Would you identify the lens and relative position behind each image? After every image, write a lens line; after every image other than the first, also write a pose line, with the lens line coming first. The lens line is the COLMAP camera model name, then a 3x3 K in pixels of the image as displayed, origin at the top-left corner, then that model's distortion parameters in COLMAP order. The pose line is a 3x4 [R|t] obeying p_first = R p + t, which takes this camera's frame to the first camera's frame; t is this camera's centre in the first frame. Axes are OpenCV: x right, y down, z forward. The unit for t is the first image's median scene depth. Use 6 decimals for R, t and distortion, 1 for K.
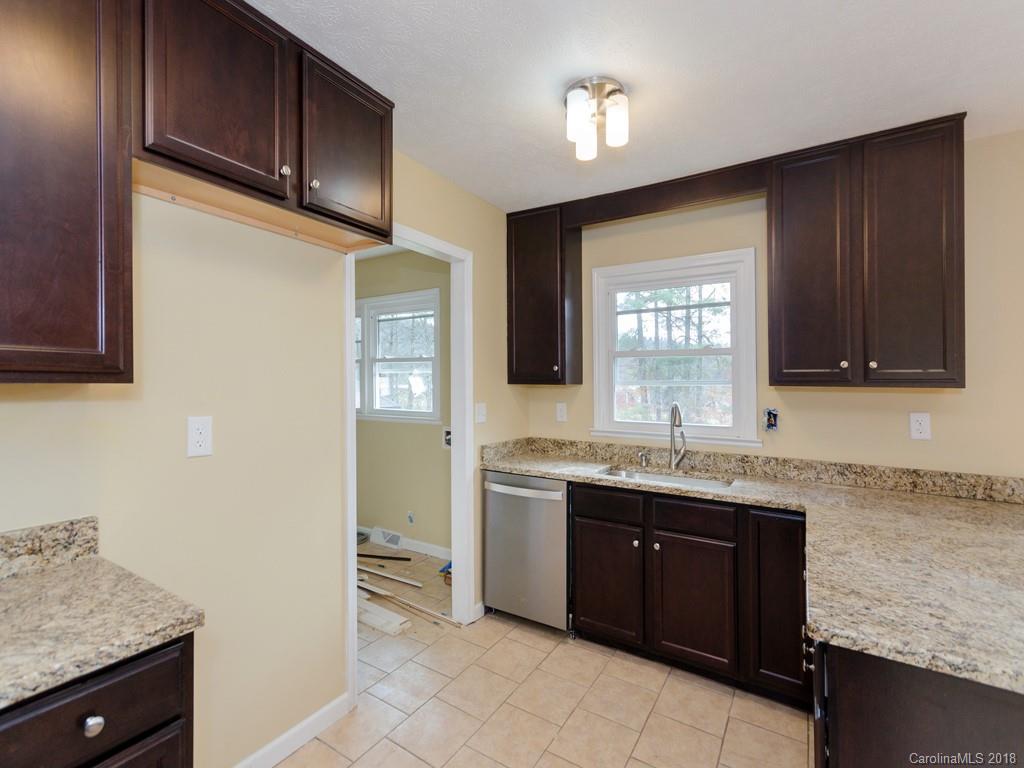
lens RADIAL K [[472.3, 0, 511.2], [0, 472.3, 383.8], [0, 0, 1]] dist [0.008149, 0.000281]
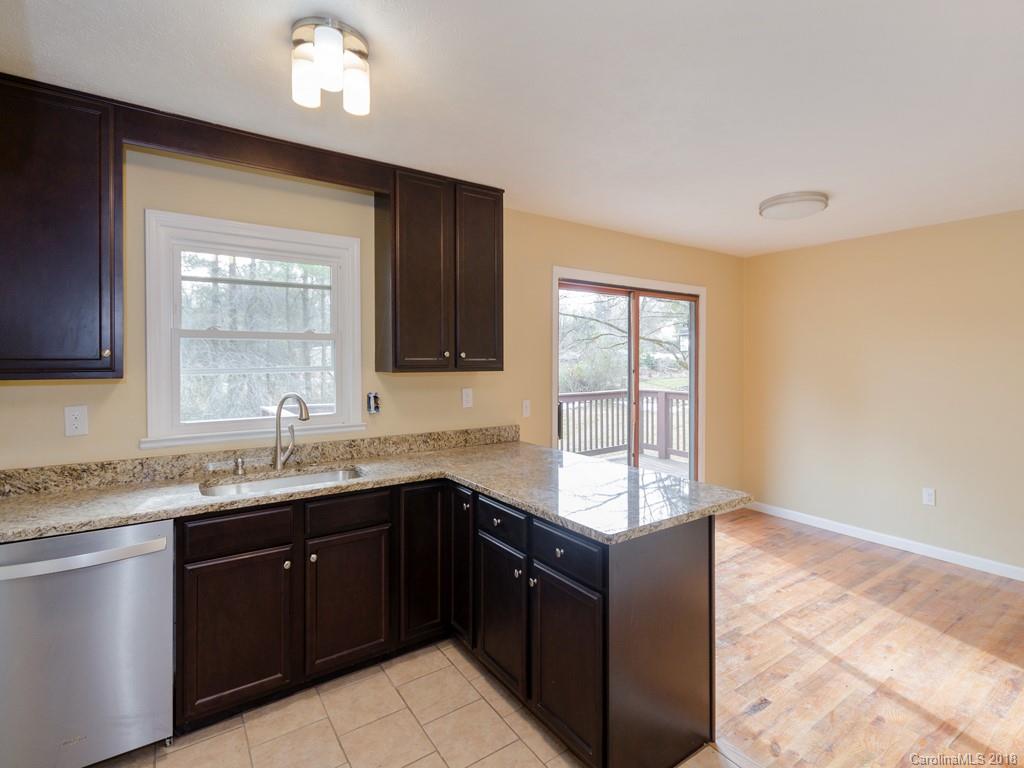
lens RADIAL K [[504.3, 0, 542.9], [0, 504.3, 352.9], [0, 0, 1]] dist [0.005771, 0.001403]
pose [[0.364433, -0.000148, 0.931230, -0.380235], [0.001495, 0.999999, -0.000426, -0.036668], [-0.931228, 0.001548, 0.364433, 0.226720]]
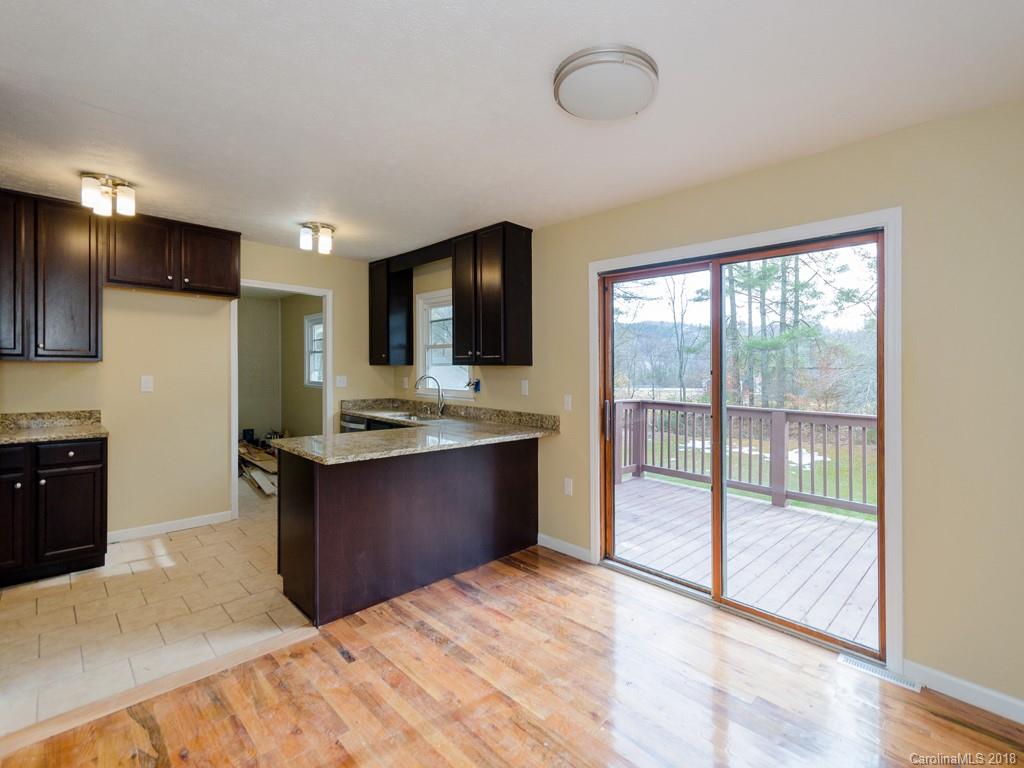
lens RADIAL K [[472.3, 0, 543.0], [0, 472.3, 373.3], [0, 0, 1]] dist [0.008149, 0.000281]
pose [[0.981044, 0.004499, -0.193734, 1.117418], [-0.003406, 0.999976, 0.005976, 0.021846], [0.193756, -0.005203, 0.981036, -0.623856]]
